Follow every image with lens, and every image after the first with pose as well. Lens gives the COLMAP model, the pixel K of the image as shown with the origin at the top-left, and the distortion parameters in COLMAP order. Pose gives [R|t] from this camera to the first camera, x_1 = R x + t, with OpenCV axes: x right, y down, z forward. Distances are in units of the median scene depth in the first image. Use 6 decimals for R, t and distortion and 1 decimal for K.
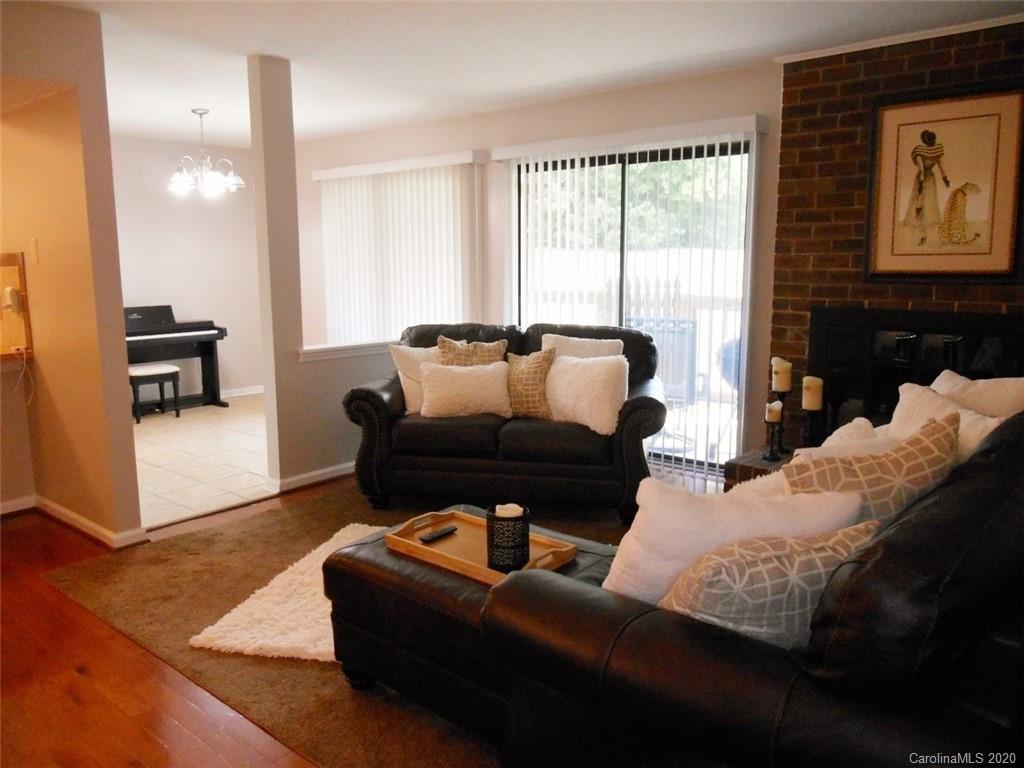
lens RADIAL K [[790.0, 0, 506.5], [0, 790.0, 387.3], [0, 0, 1]] dist [-0.030250, 0.014130]
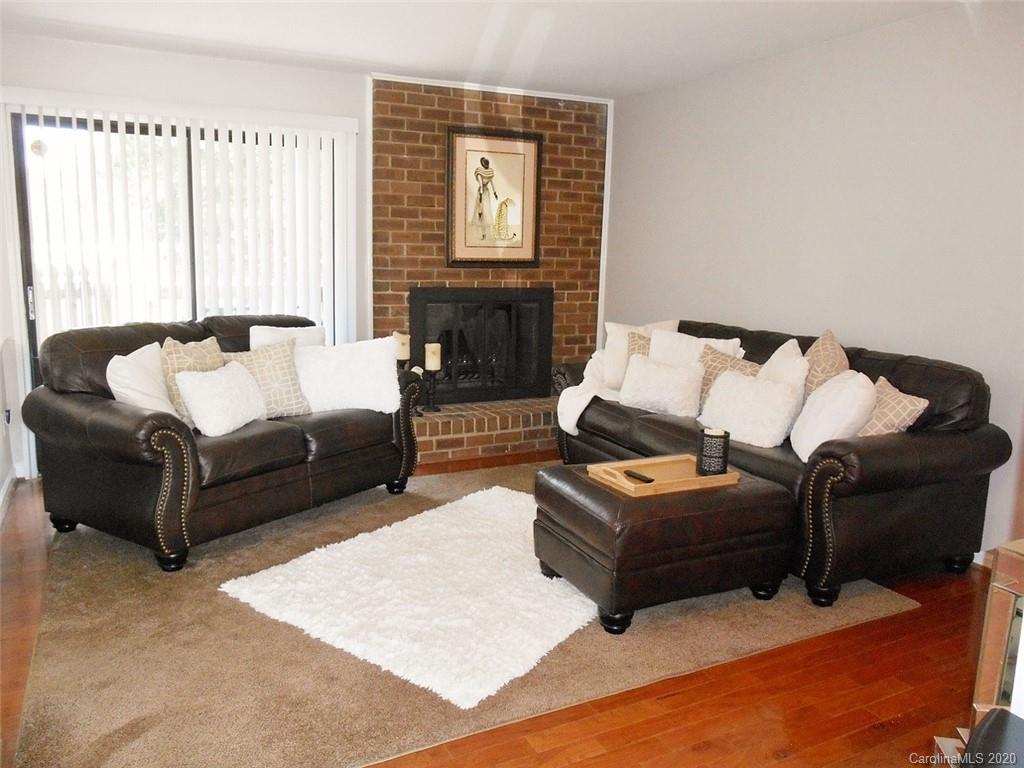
lens RADIAL K [[790.0, 0, 506.3], [0, 790.0, 380.7], [0, 0, 1]] dist [-0.030250, 0.014130]
pose [[0.366716, -0.131241, 0.921029, -0.718428], [0.127974, 0.987705, 0.089788, -0.052101], [-0.921489, 0.084941, 0.379003, 0.424538]]
